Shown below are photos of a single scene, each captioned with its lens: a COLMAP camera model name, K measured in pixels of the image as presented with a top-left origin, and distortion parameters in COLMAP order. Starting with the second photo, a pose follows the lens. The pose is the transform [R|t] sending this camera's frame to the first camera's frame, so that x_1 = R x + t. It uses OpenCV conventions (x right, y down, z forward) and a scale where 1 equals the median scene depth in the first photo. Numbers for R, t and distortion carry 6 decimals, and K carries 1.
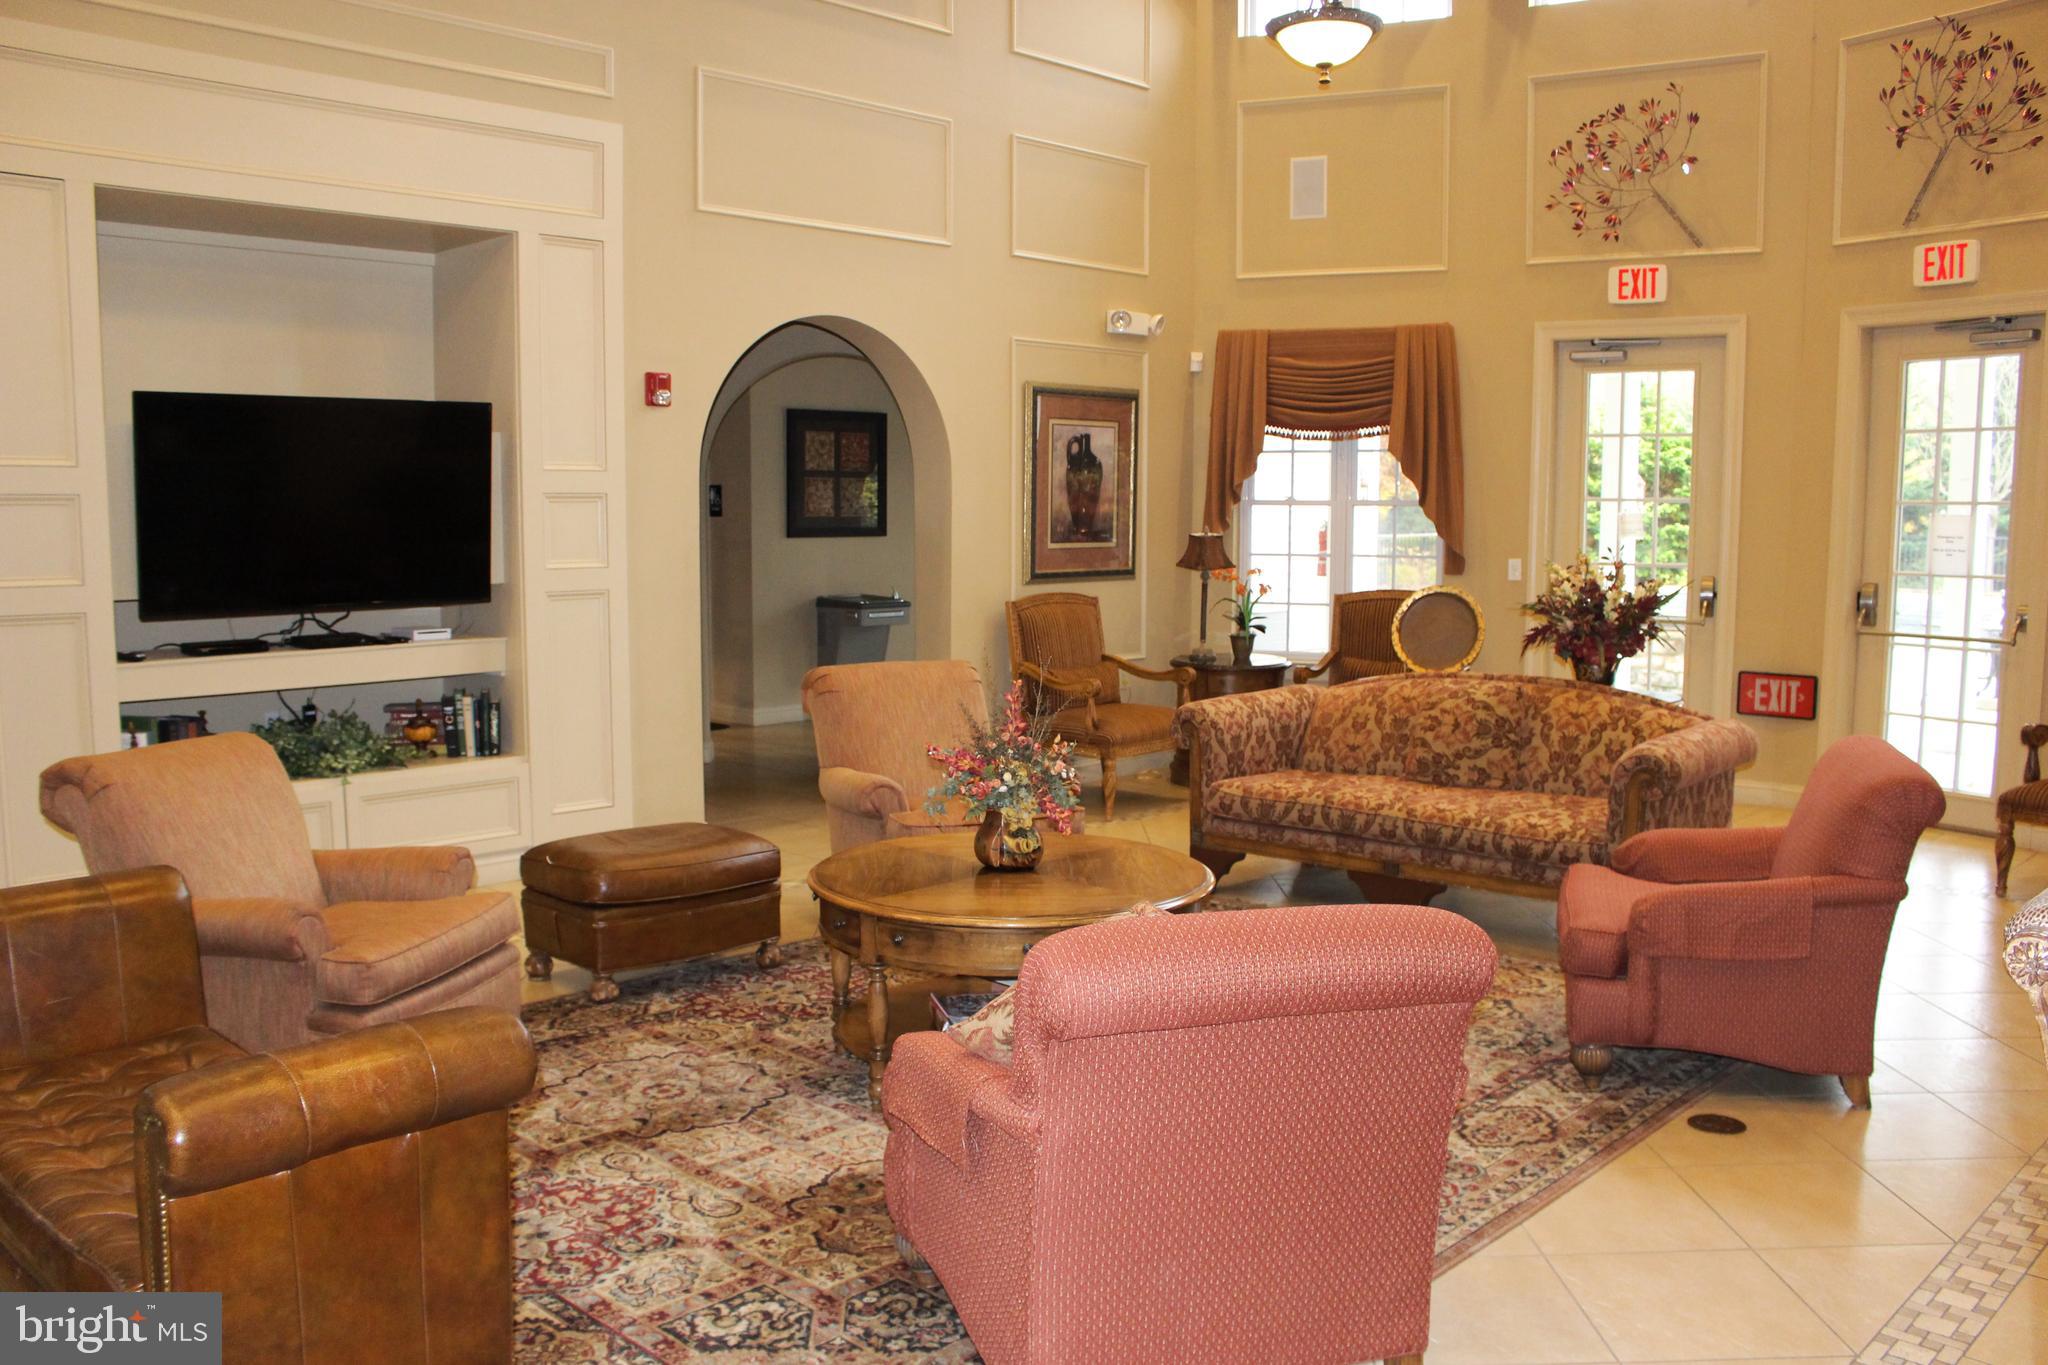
lens RADIAL K [[1715.4, 0, 1031.0], [0, 1715.4, 689.2], [0, 0, 1]] dist [-0.102864, 0.076035]
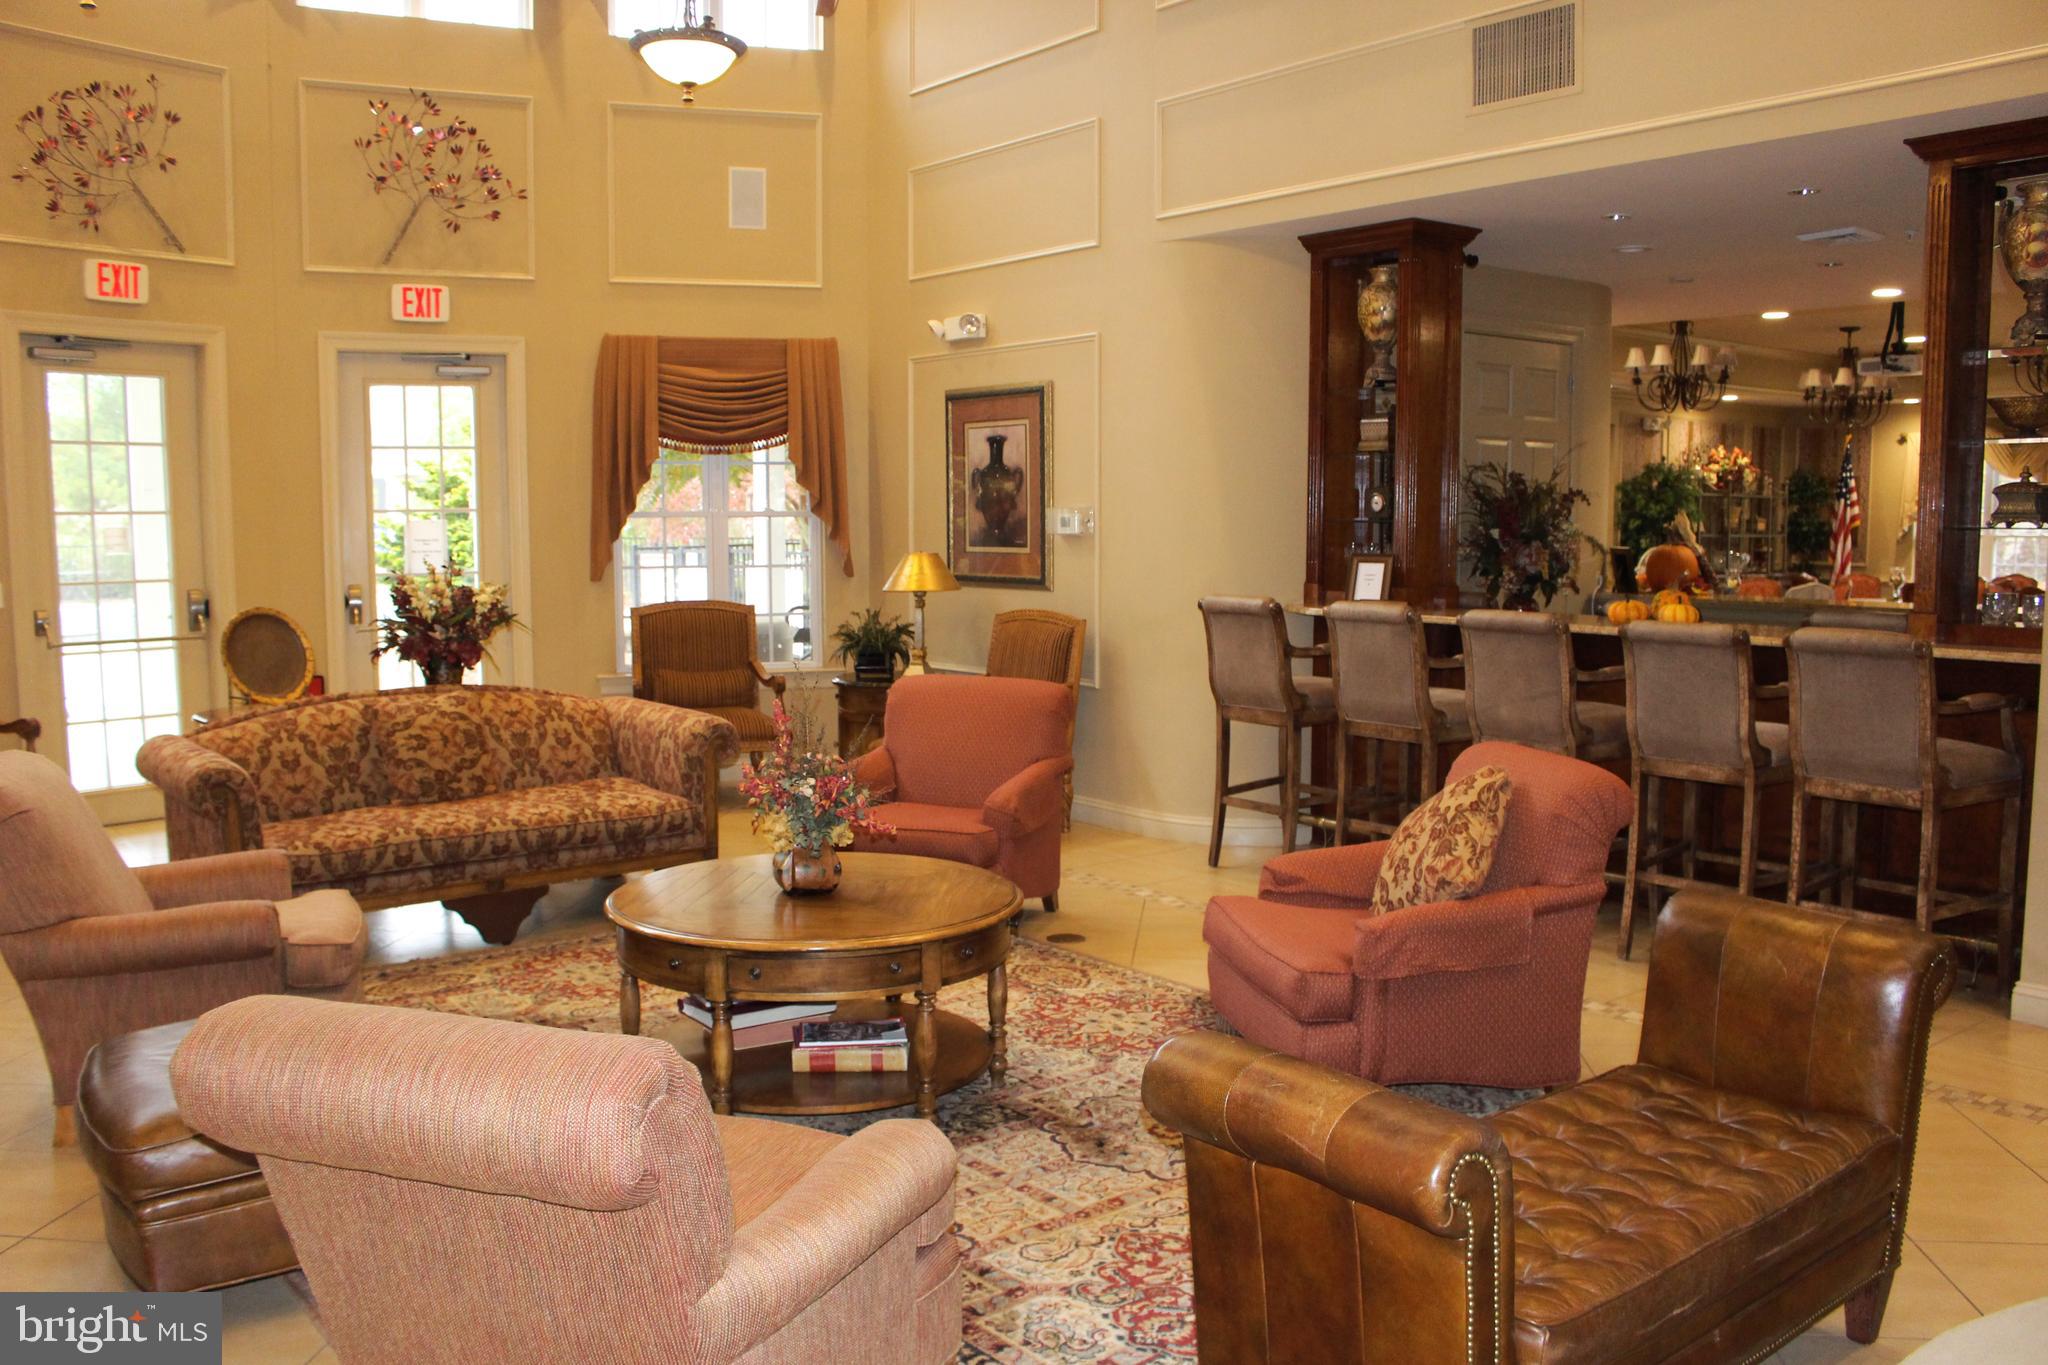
lens RADIAL K [[1715.4, 0, 1035.3], [0, 1715.4, 672.4], [0, 0, 1]] dist [-0.102864, 0.076035]
pose [[0.129778, -0.092939, 0.987178, -0.599577], [0.113134, 0.990484, 0.078377, -0.049282], [-0.985068, 0.101512, 0.139058, 0.471372]]
